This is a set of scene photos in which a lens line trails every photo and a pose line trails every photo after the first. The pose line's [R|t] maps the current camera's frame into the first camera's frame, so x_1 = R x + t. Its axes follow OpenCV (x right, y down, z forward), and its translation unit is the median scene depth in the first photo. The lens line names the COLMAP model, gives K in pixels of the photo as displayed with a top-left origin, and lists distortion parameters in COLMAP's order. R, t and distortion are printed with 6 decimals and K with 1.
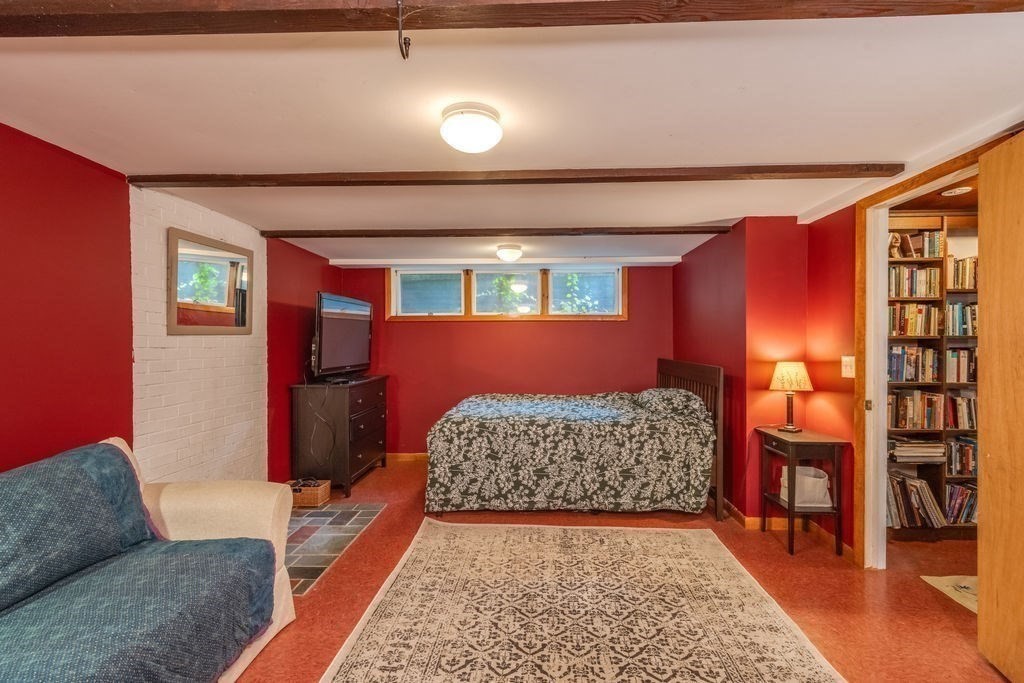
lens RADIAL K [[474.0, 0, 517.5], [0, 474.0, 347.9], [0, 0, 1]] dist [0.003612, 0.000348]
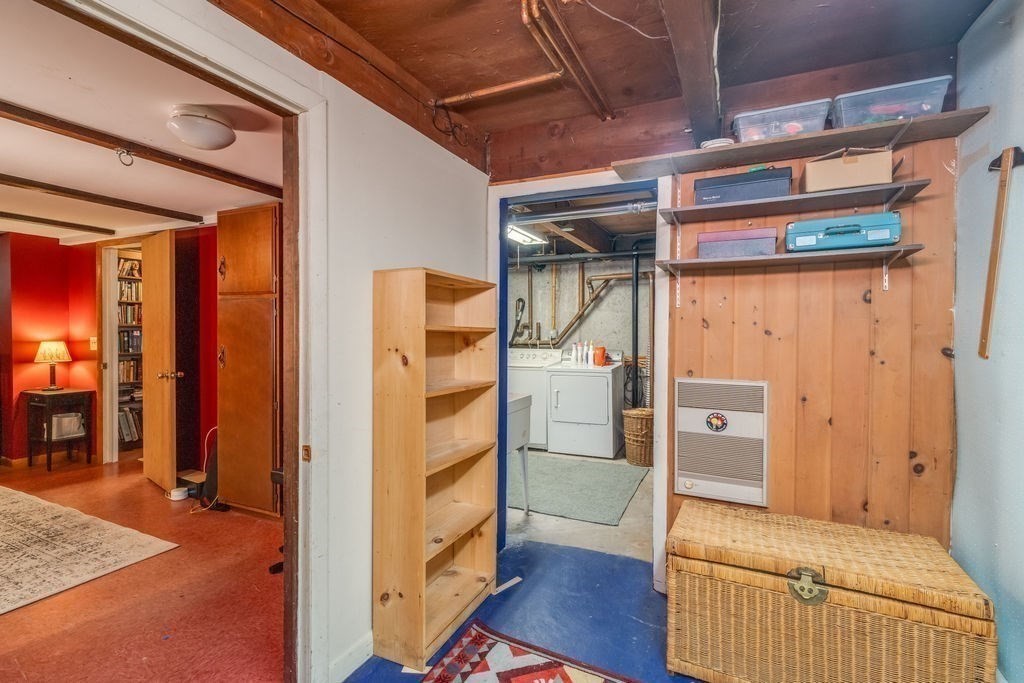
lens RADIAL K [[474.0, 0, 516.7], [0, 474.0, 335.3], [0, 0, 1]] dist [0.003612, 0.000348]
pose [[0.376973, -0.008996, 0.926180, -0.236080], [0.004528, 0.999959, 0.007870, 0.006041], [-0.926213, 0.001227, 0.376999, -0.880164]]
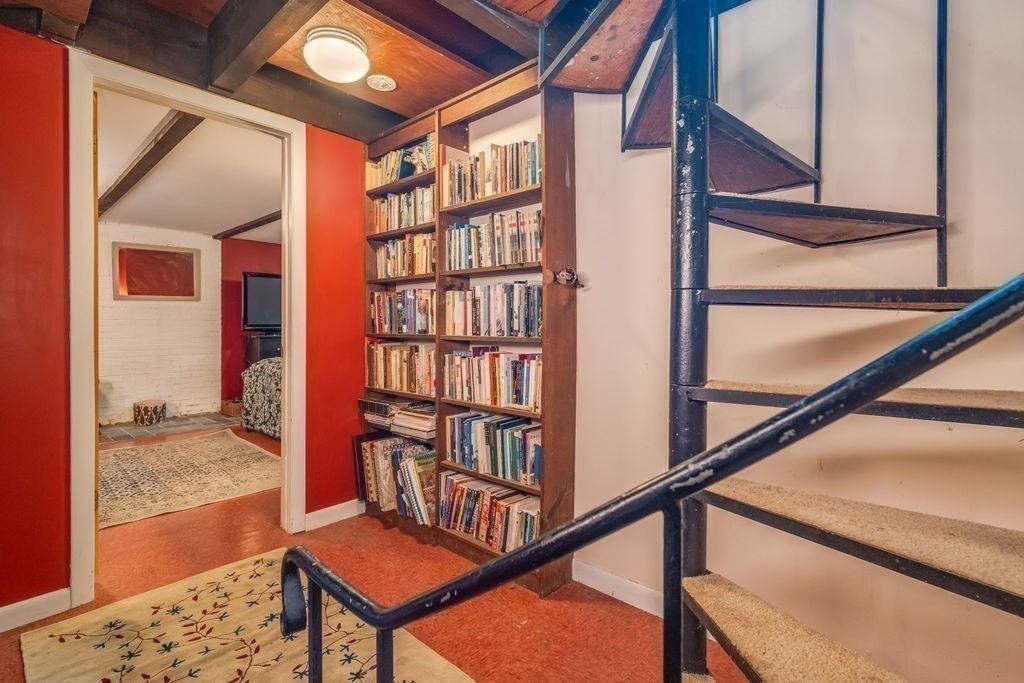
lens RADIAL K [[474.0, 0, 512.7], [0, 474.0, 333.5], [0, 0, 1]] dist [0.003612, 0.000348]
pose [[0.771593, 0.014039, -0.635961, 1.441104], [-0.011733, 0.999900, 0.007837, 0.062735], [0.636008, 0.001415, 0.771681, 0.494866]]
